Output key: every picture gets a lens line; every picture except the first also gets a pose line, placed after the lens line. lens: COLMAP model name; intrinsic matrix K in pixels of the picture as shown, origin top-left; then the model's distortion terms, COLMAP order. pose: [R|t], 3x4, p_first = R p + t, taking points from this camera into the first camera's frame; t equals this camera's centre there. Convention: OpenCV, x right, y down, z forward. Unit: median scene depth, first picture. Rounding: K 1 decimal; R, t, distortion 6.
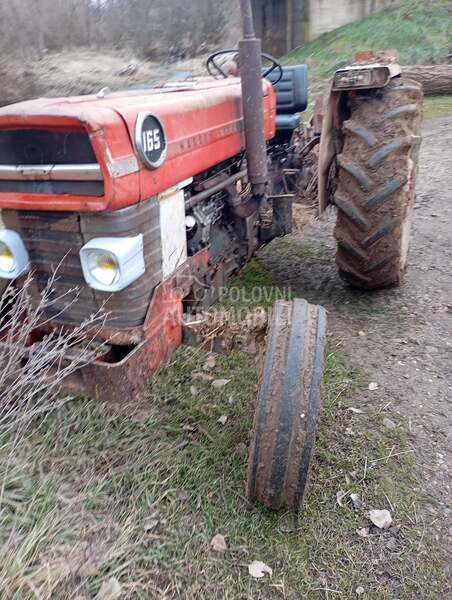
lens RADIAL K [[490.4, 0, 224.3], [0, 490.4, 298.1], [0, 0, 1]] dist [0.076449, -0.091257]
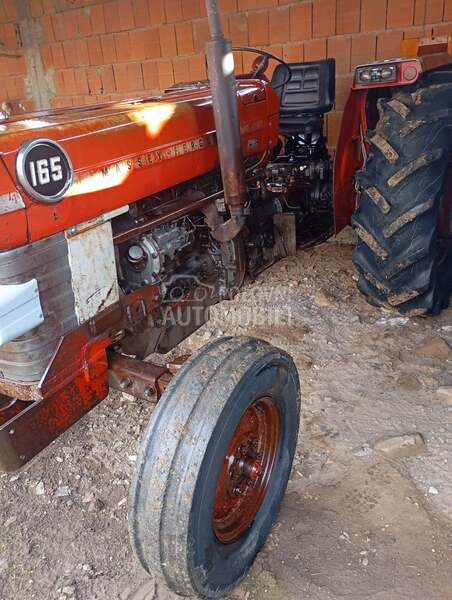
lens RADIAL K [[490.4, 0, 224.3], [0, 490.4, 298.1], [0, 0, 1]] dist [0.076449, -0.091257]
pose [[0.984176, 0.040863, -0.172416, 0.287173], [-0.037551, 0.999043, 0.022430, -0.118643], [0.173168, -0.015600, 0.984769, 0.186205]]
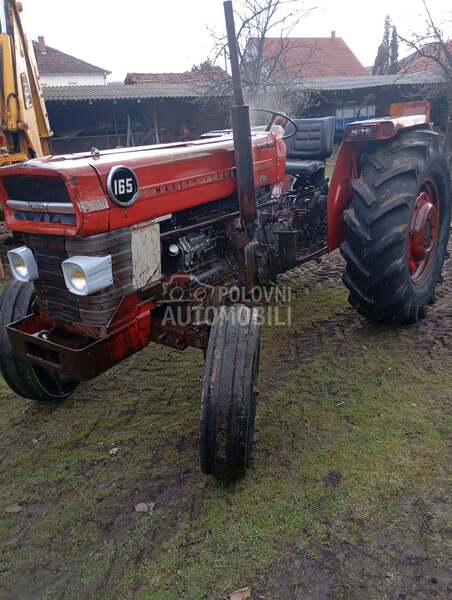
lens RADIAL K [[490.4, 0, 224.3], [0, 490.4, 298.1], [0, 0, 1]] dist [0.076449, -0.091257]
pose [[0.971631, 0.076956, -0.223632, 0.405822], [-0.090912, 0.994459, -0.052781, 0.026654], [0.218331, 0.071614, 0.973244, -0.205509]]
